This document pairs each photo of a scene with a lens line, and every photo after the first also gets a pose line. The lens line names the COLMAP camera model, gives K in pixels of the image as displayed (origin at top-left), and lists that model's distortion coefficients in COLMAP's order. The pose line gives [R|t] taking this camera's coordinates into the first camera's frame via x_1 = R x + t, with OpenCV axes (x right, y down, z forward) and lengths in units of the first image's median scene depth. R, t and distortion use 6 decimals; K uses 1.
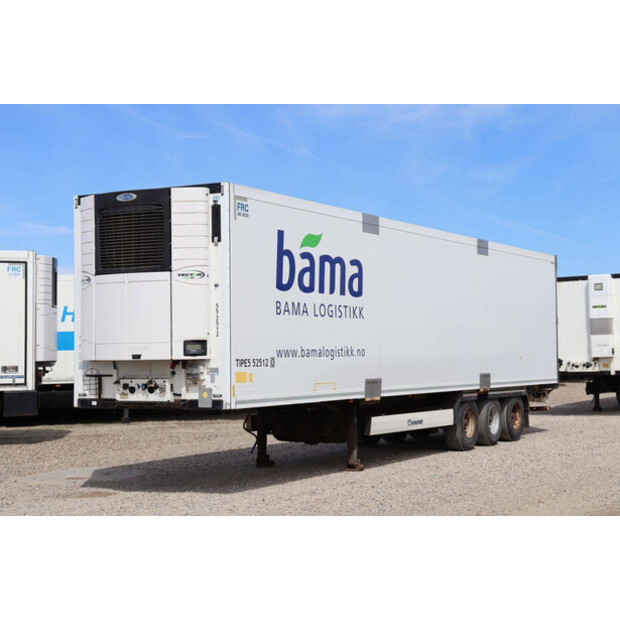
lens RADIAL K [[1197.4, 0, 331.1], [0, 1197.4, 310.4], [0, 0, 1]] dist [0.252604, 0.055832]
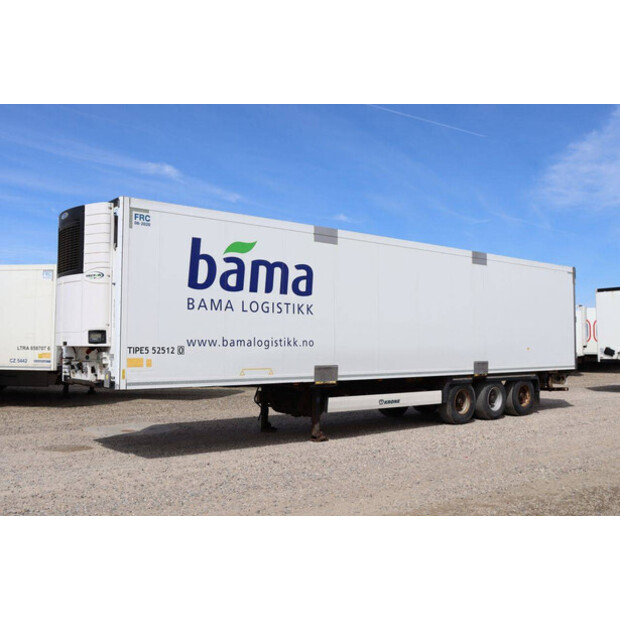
lens RADIAL K [[658.7, 0, 310.0], [0, 658.7, 310.0], [0, 0, 1]] dist [-0.087504, 0.006952]
pose [[0.927708, -0.007184, -0.373237, 0.310006], [0.001847, 0.999891, -0.014655, 0.013903], [0.373301, 0.012907, 0.927620, 0.460526]]
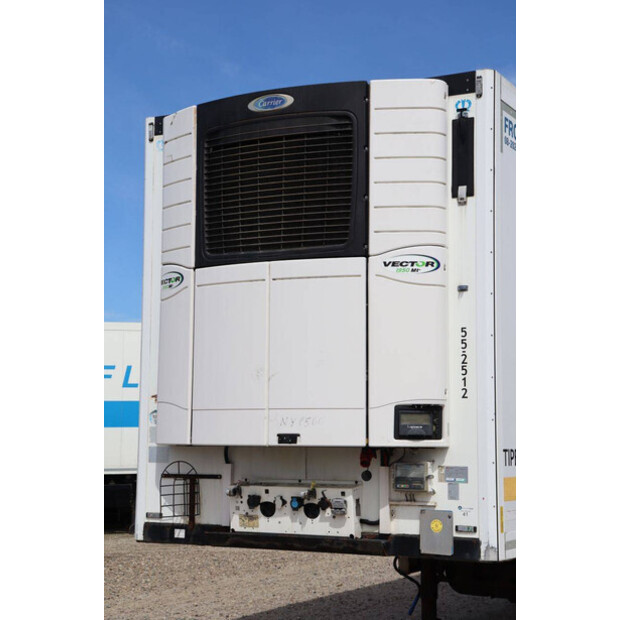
lens RADIAL K [[1197.4, 0, 331.1], [0, 1197.4, 310.4], [0, 0, 1]] dist [0.252604, 0.055832]
pose [[0.999230, 0.019784, 0.033885, -0.156503], [-0.017459, 0.997562, -0.067571, 0.019439], [-0.035140, 0.066928, 0.997139, 0.517147]]
